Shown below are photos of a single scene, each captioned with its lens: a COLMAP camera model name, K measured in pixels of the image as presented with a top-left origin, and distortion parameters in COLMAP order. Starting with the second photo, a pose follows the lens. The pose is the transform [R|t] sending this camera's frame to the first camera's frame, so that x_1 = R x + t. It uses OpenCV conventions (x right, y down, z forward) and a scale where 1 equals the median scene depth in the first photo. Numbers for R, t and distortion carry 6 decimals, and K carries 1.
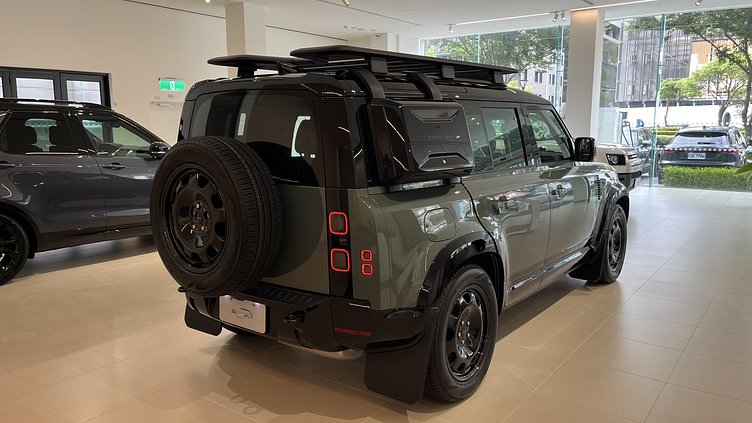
lens RADIAL K [[580.8, 0, 371.9], [0, 580.8, 209.9], [0, 0, 1]] dist [-0.014922, -0.003858]
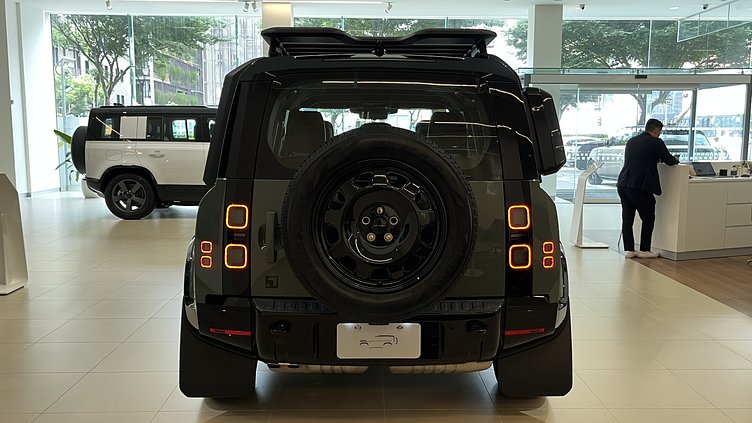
lens RADIAL K [[695.8, 0, 374.7], [0, 695.8, 212.0], [0, 0, 1]] dist [0.009091, 0.000000]
pose [[0.776352, -0.062054, 0.627237, -0.825944], [0.081569, 0.996665, -0.002359, -0.001387], [-0.624999, 0.052995, 0.778824, 0.230399]]
